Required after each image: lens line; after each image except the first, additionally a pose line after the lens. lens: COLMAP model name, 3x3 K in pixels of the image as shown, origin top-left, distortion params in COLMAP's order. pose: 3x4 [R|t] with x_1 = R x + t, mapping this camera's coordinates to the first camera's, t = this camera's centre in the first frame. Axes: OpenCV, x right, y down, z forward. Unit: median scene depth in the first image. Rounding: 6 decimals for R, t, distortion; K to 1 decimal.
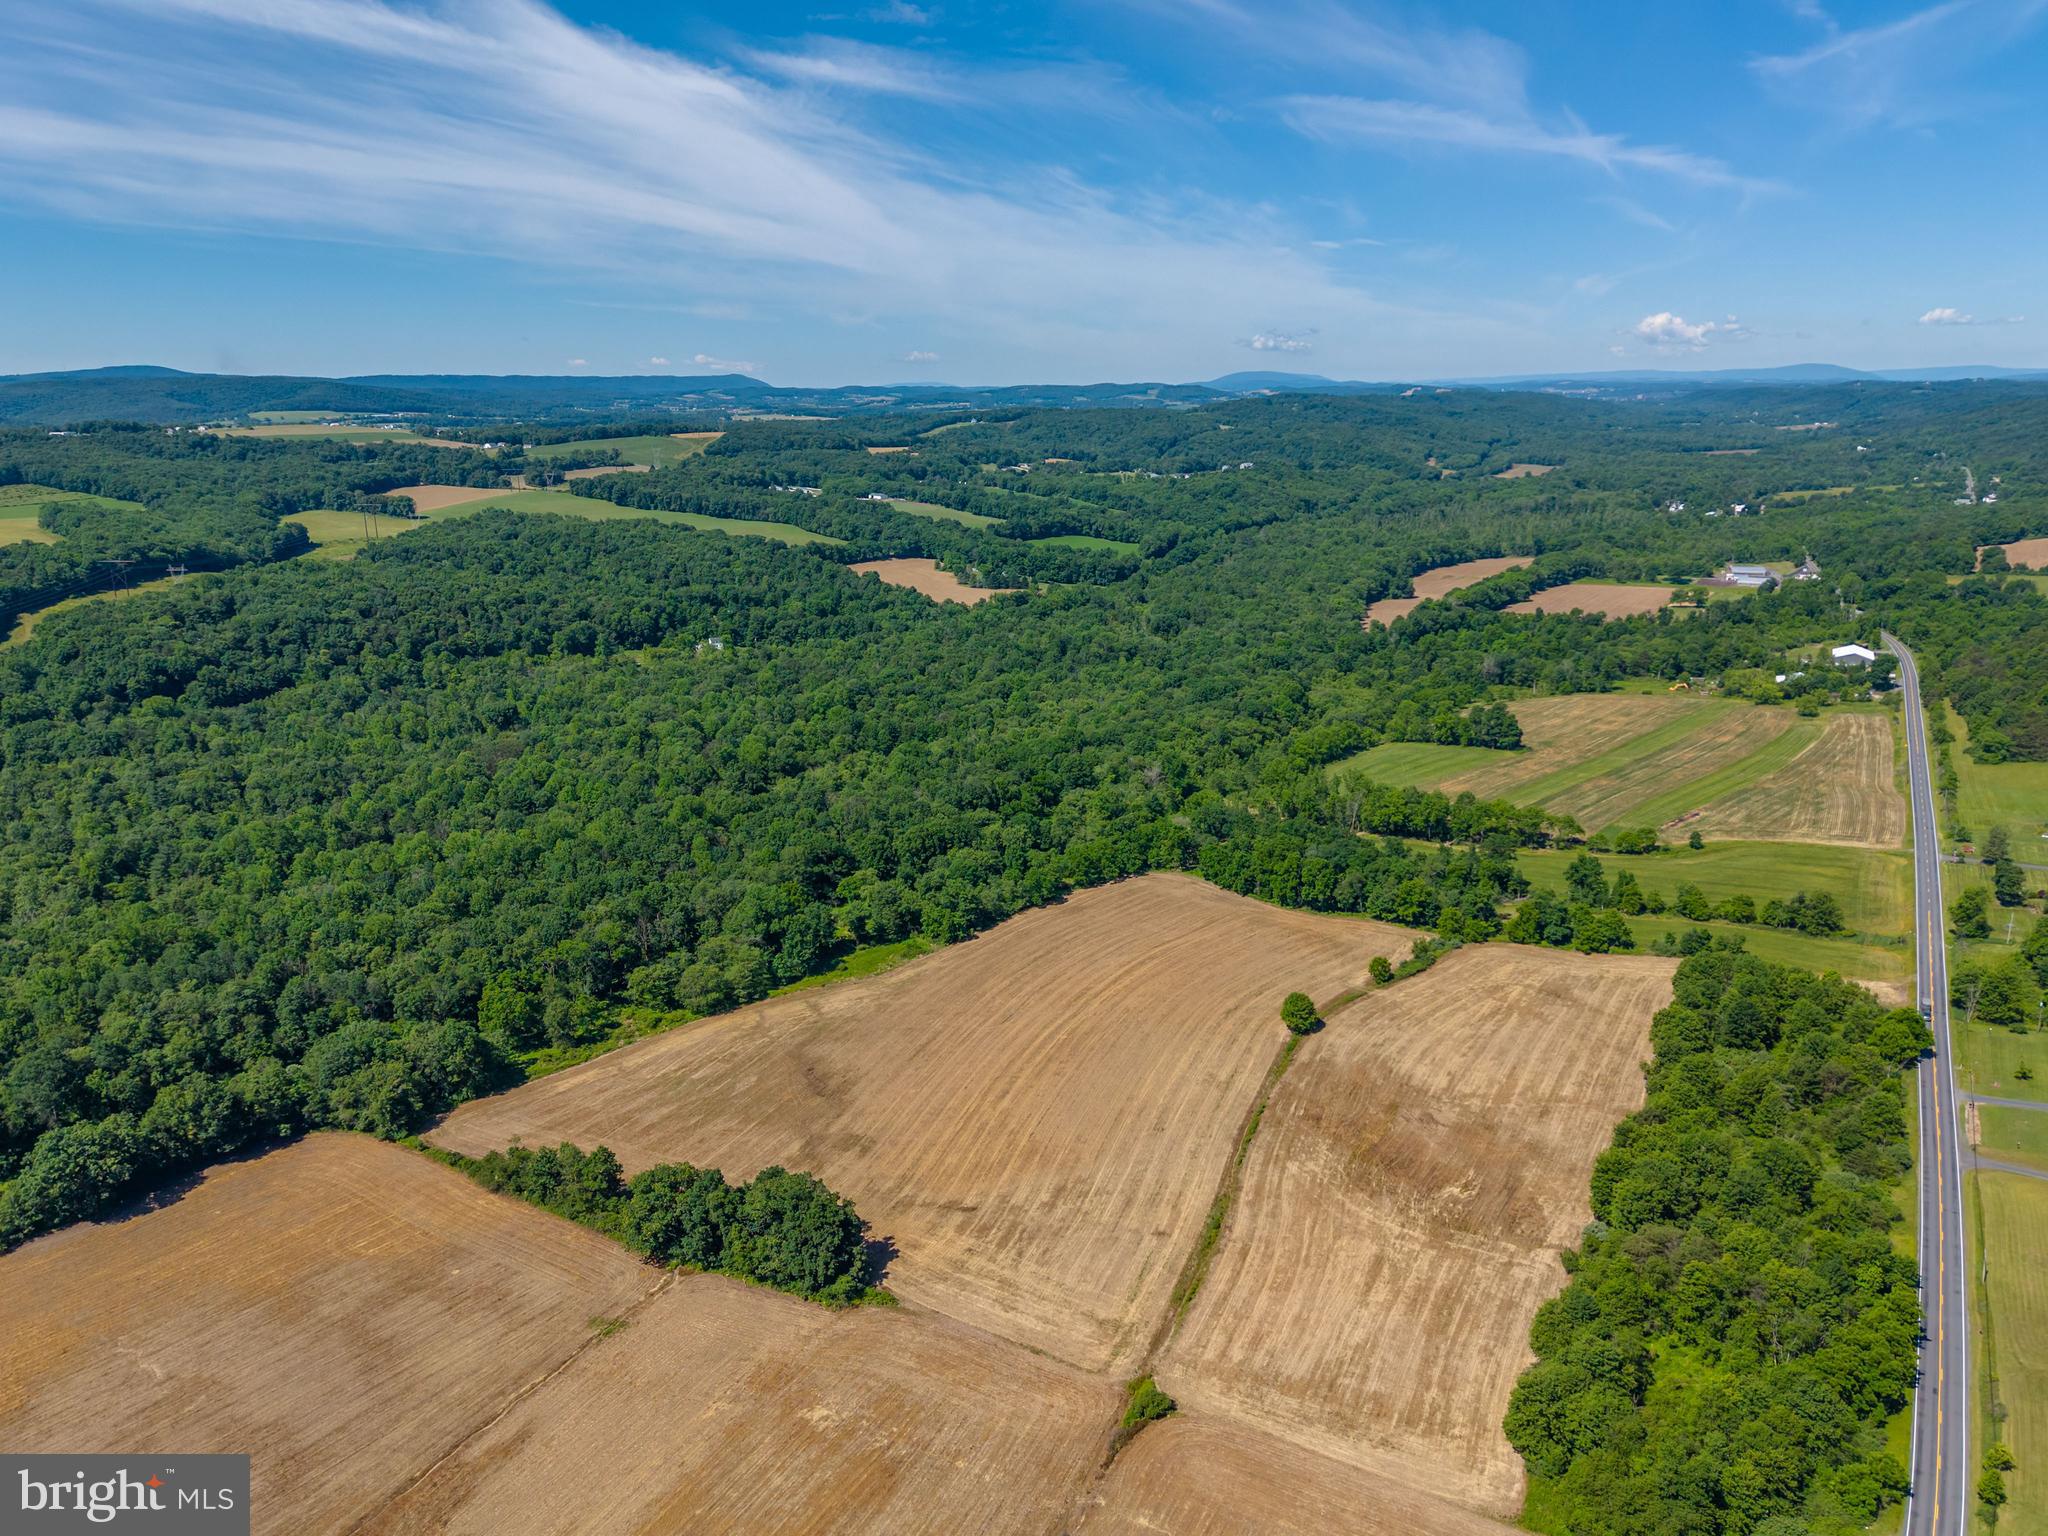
lens RADIAL K [[1396.6, 0, 1023.5], [0, 1396.6, 776.0], [0, 0, 1]] dist [0.032065, -0.029169]
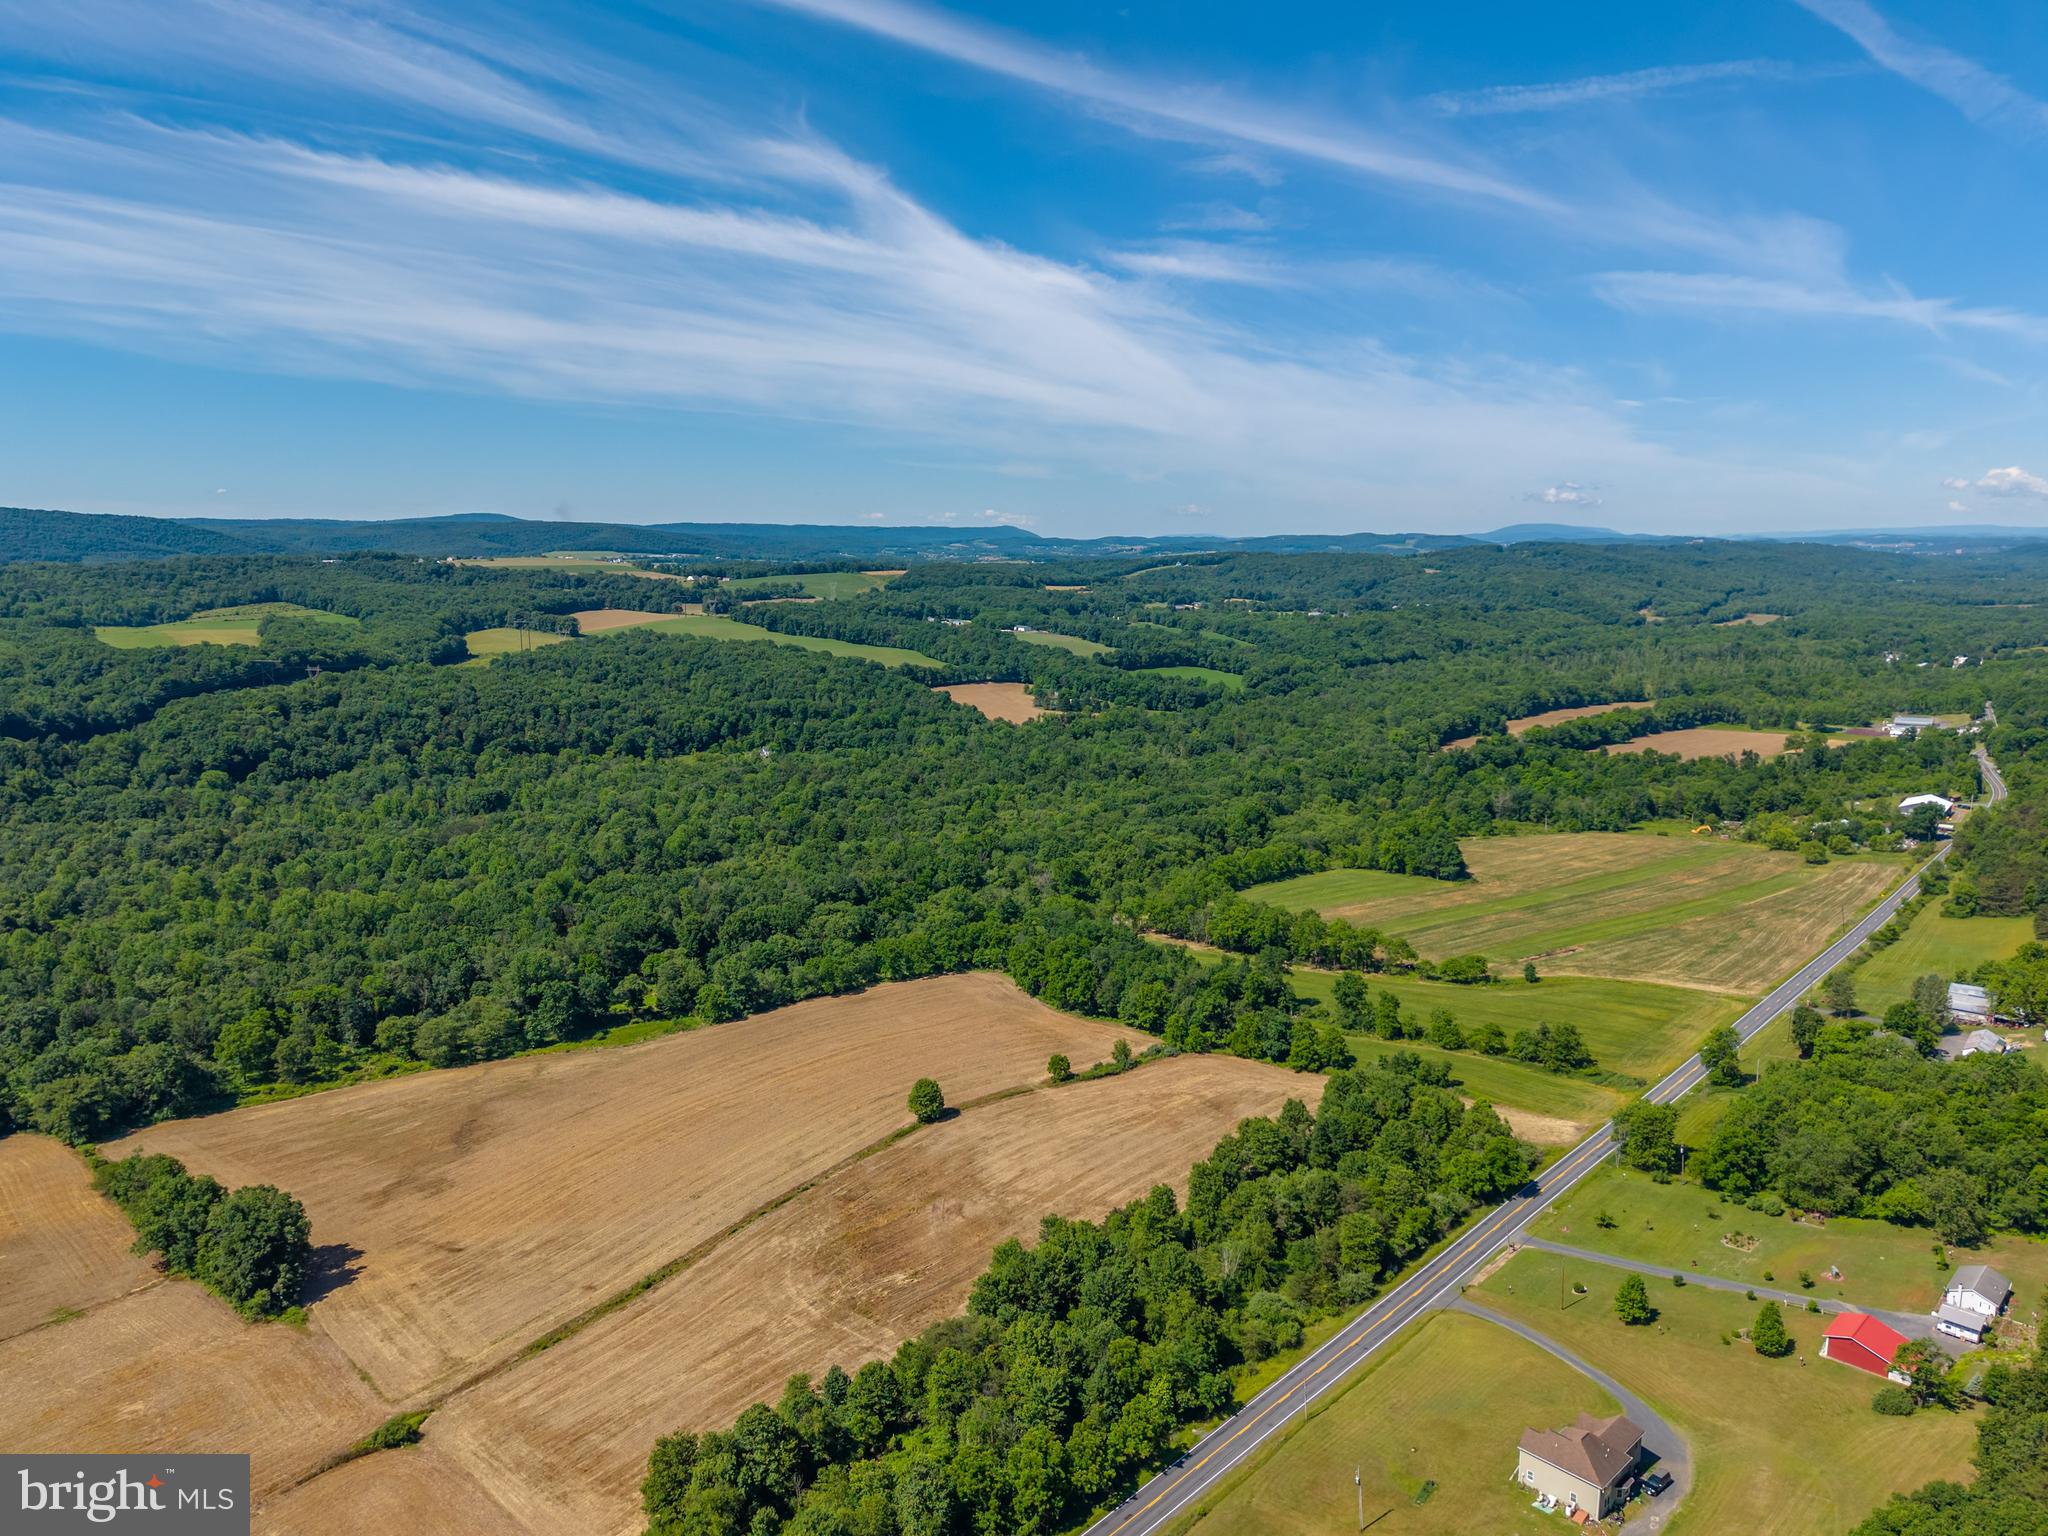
lens RADIAL K [[1398.9, 0, 1023.8], [0, 1398.9, 765.9], [0, 0, 1]] dist [0.041262, -0.043548]
pose [[0.981003, 0.037789, -0.190276, 0.160501], [-0.058550, 0.992779, -0.104702, 0.013579], [0.184945, 0.113854, 0.976131, 0.013413]]
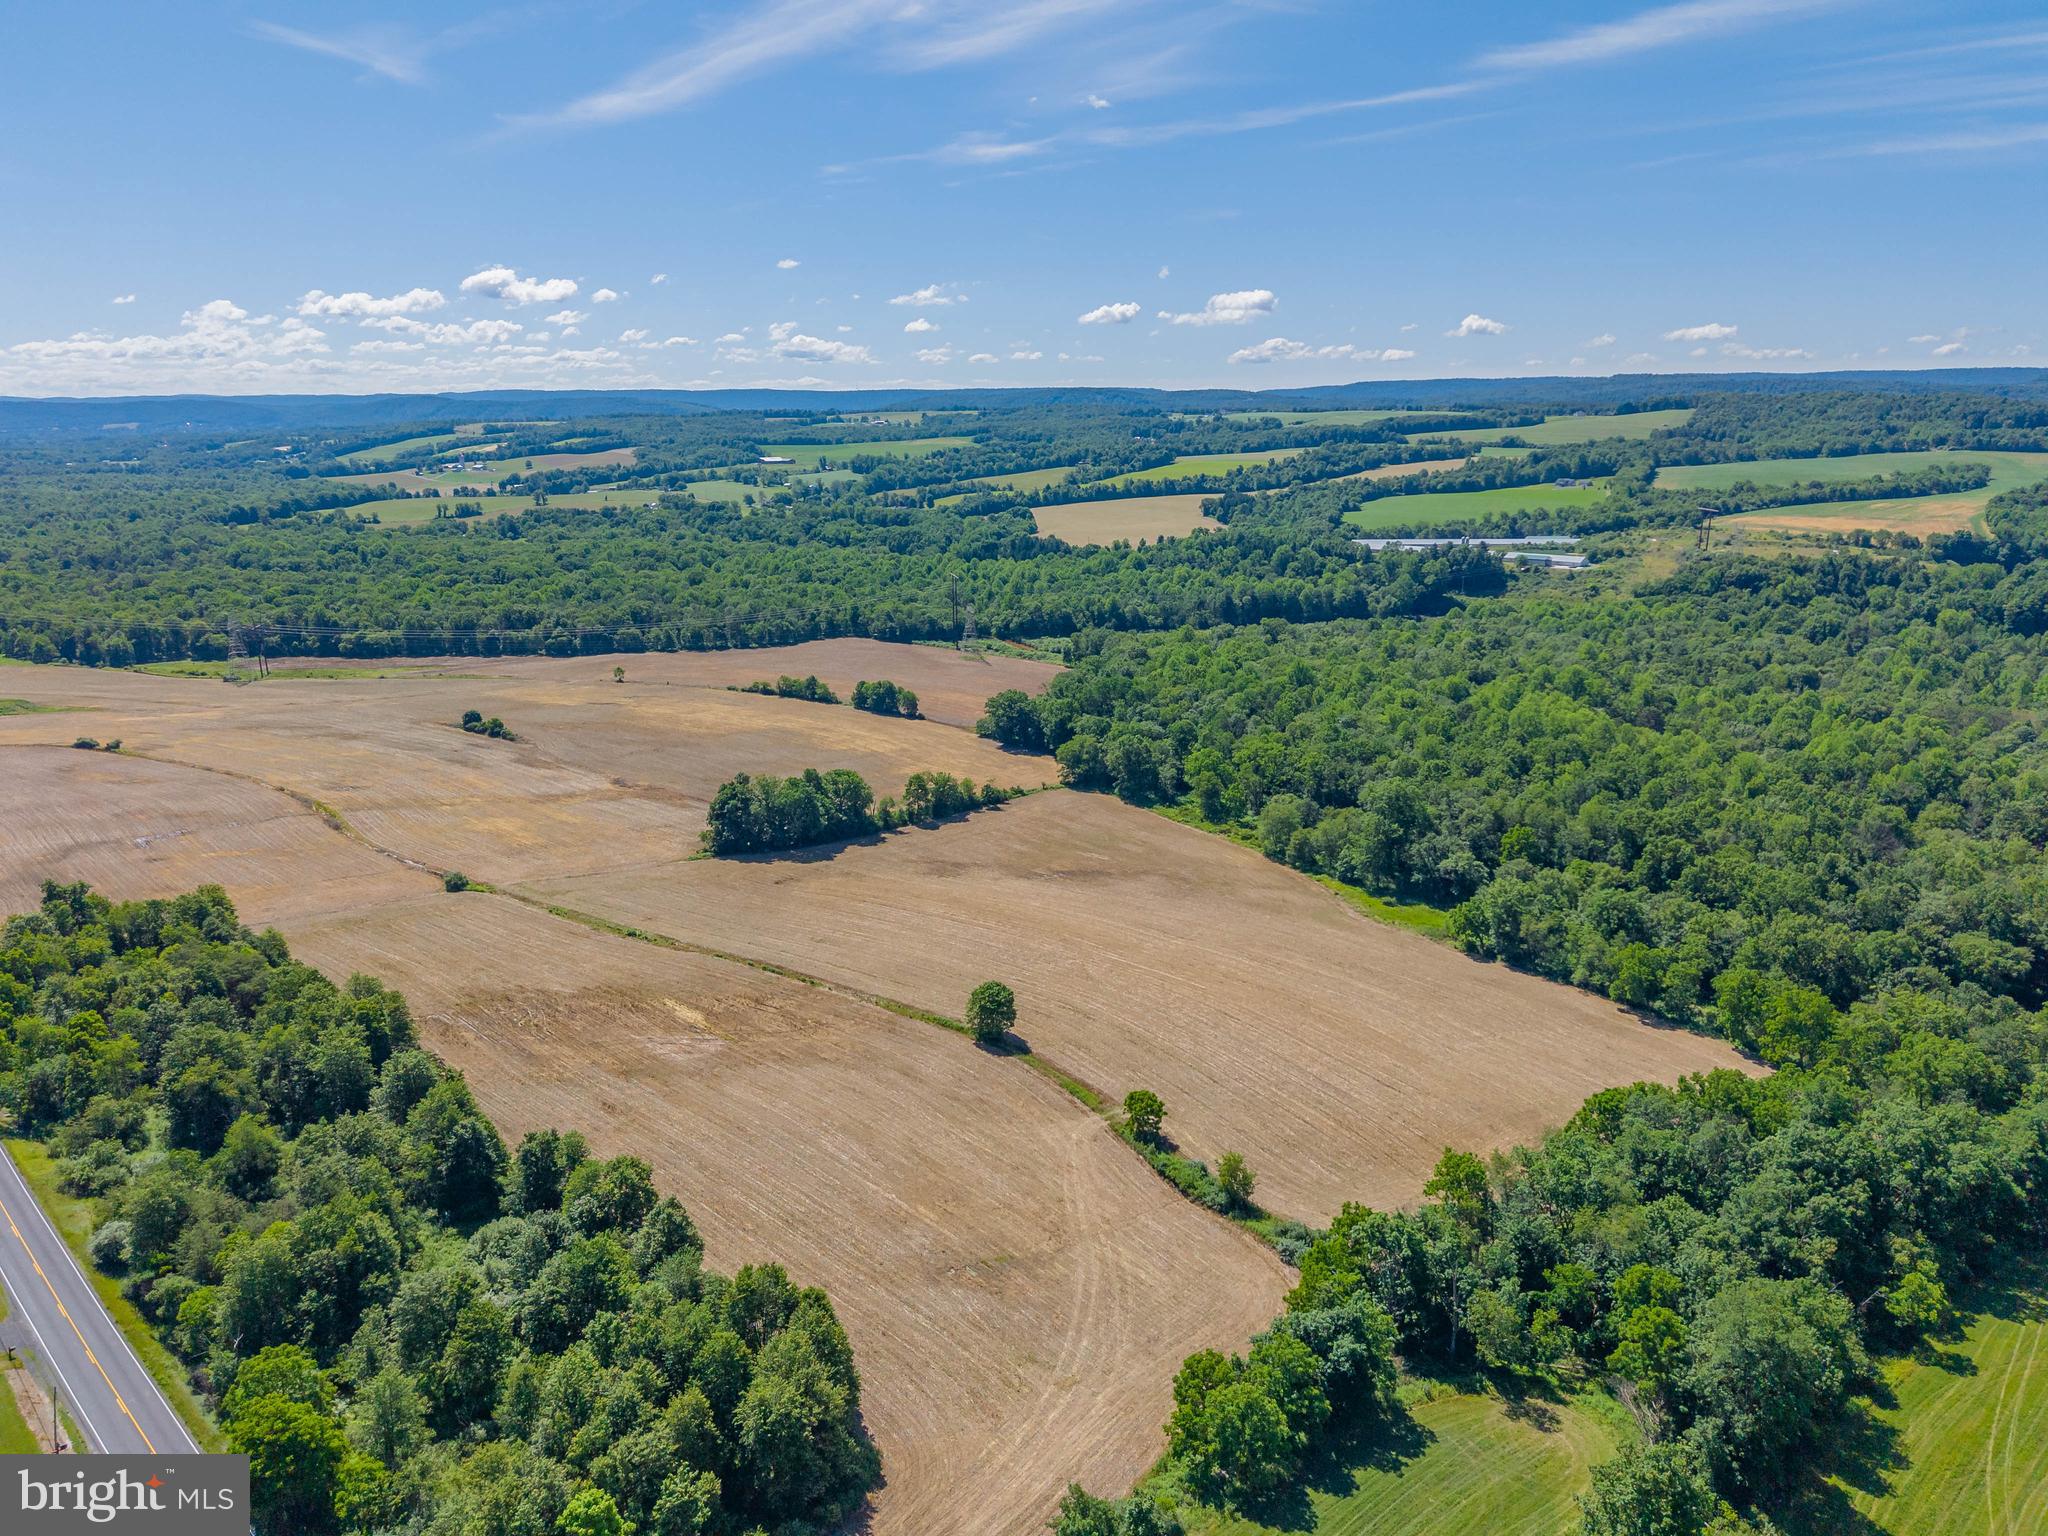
lens RADIAL K [[1396.6, 0, 1023.5], [0, 1396.6, 776.0], [0, 0, 1]] dist [0.032065, -0.029169]
pose [[-0.210635, 0.256389, -0.943344, 0.295777], [-0.262642, 0.914671, 0.307240, -0.055299], [0.941622, 0.312477, -0.125324, 0.387369]]
